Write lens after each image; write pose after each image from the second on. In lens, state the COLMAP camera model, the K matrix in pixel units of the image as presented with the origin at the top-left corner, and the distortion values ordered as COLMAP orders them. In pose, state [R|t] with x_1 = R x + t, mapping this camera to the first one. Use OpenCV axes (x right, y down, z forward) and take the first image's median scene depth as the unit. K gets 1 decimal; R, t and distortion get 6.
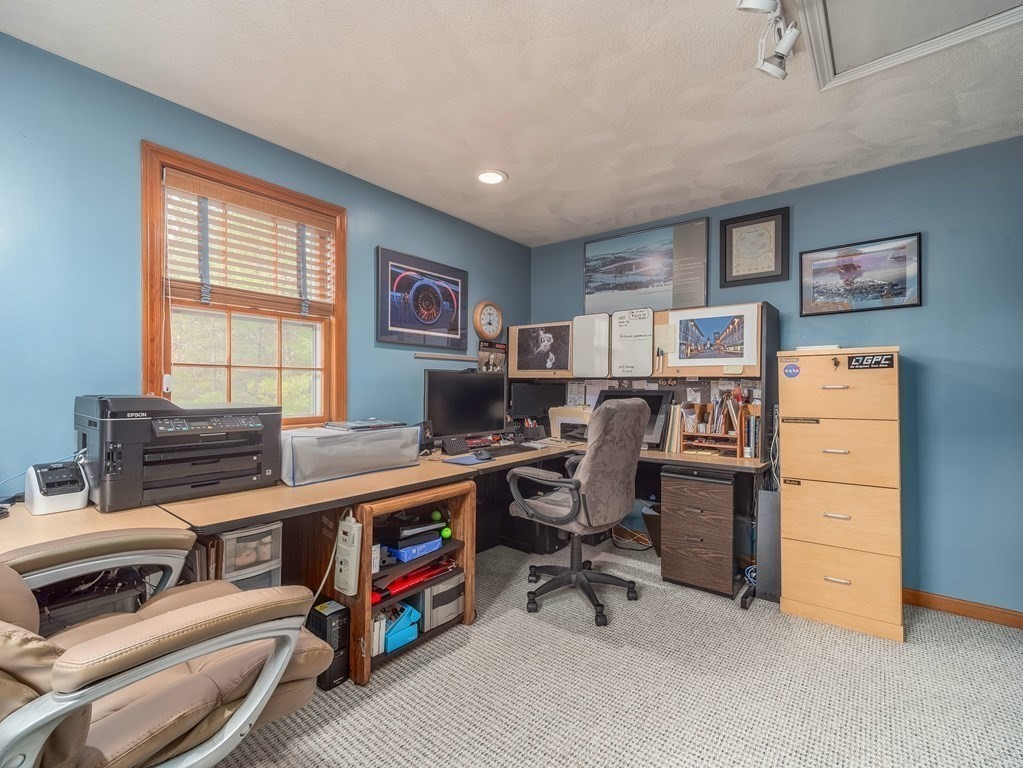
lens RADIAL K [[458.9, 0, 506.9], [0, 458.9, 385.1], [0, 0, 1]] dist [0.009295, -0.000728]
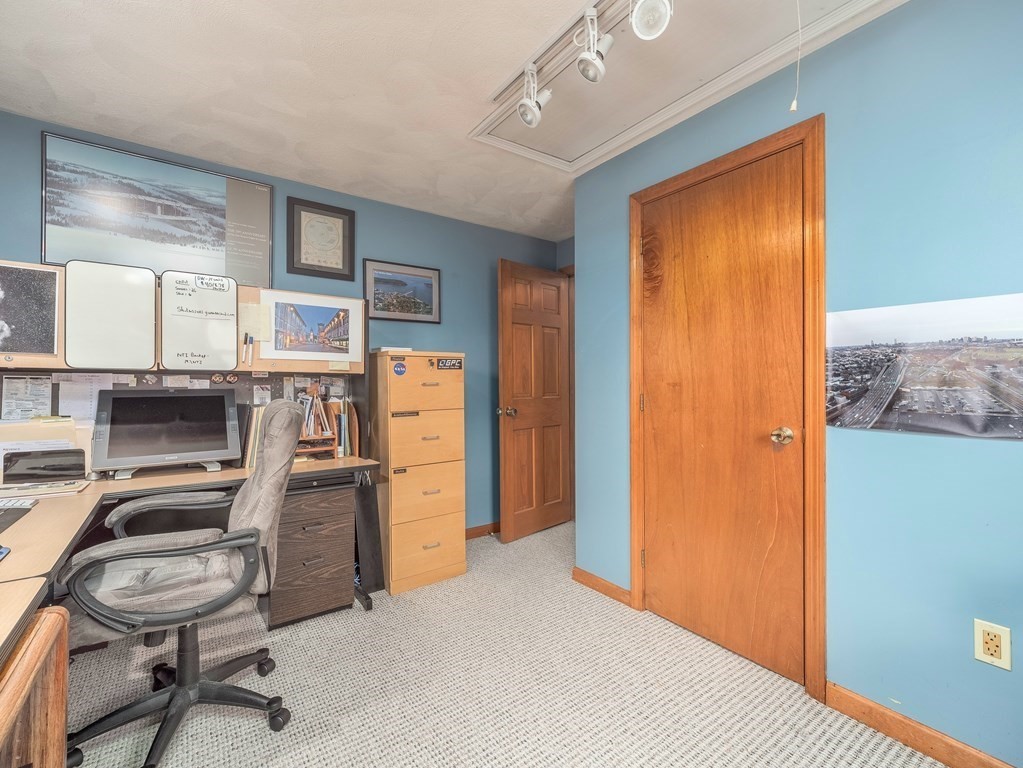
lens RADIAL K [[458.9, 0, 508.0], [0, 458.9, 383.4], [0, 0, 1]] dist [0.009295, -0.000728]
pose [[0.273197, -0.000504, 0.961958, -0.308612], [-0.000639, 1.000000, 0.000706, 0.001736], [-0.961958, -0.000808, 0.273196, 0.397075]]
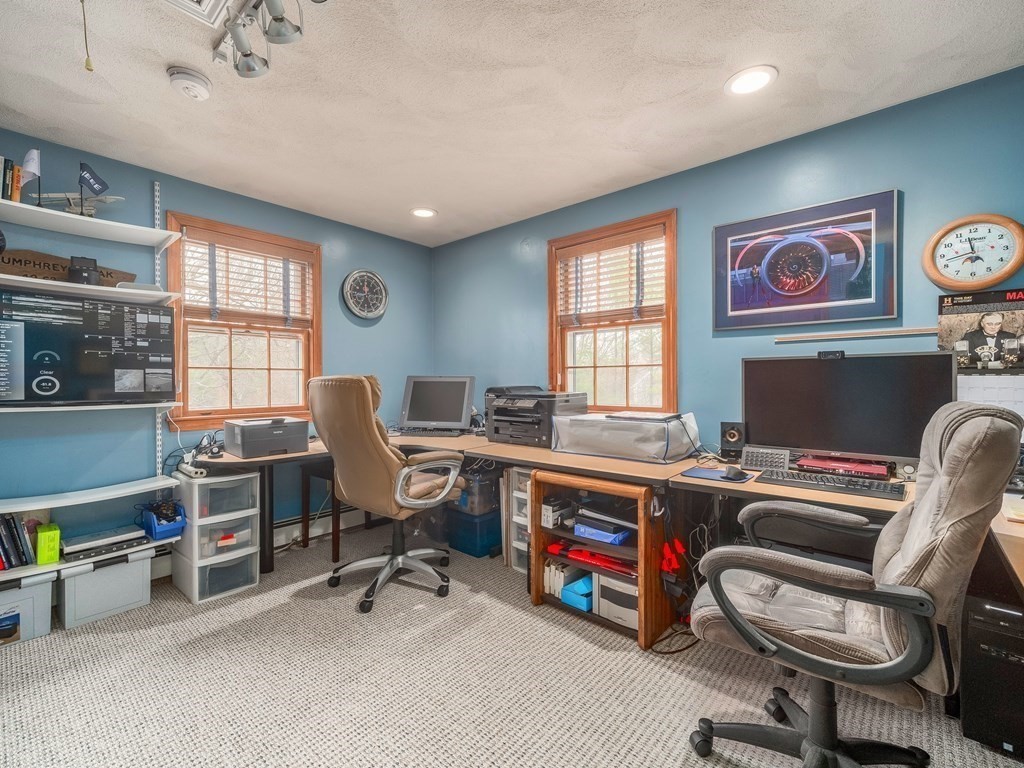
lens RADIAL K [[459.4, 0, 511.8], [0, 459.4, 382.4], [0, 0, 1]] dist [0.009295, -0.000728]
pose [[-0.036046, -0.003217, -0.999345, 0.670362], [0.004941, 0.999982, -0.003397, 0.008303], [0.999338, -0.005060, -0.036030, 0.646679]]
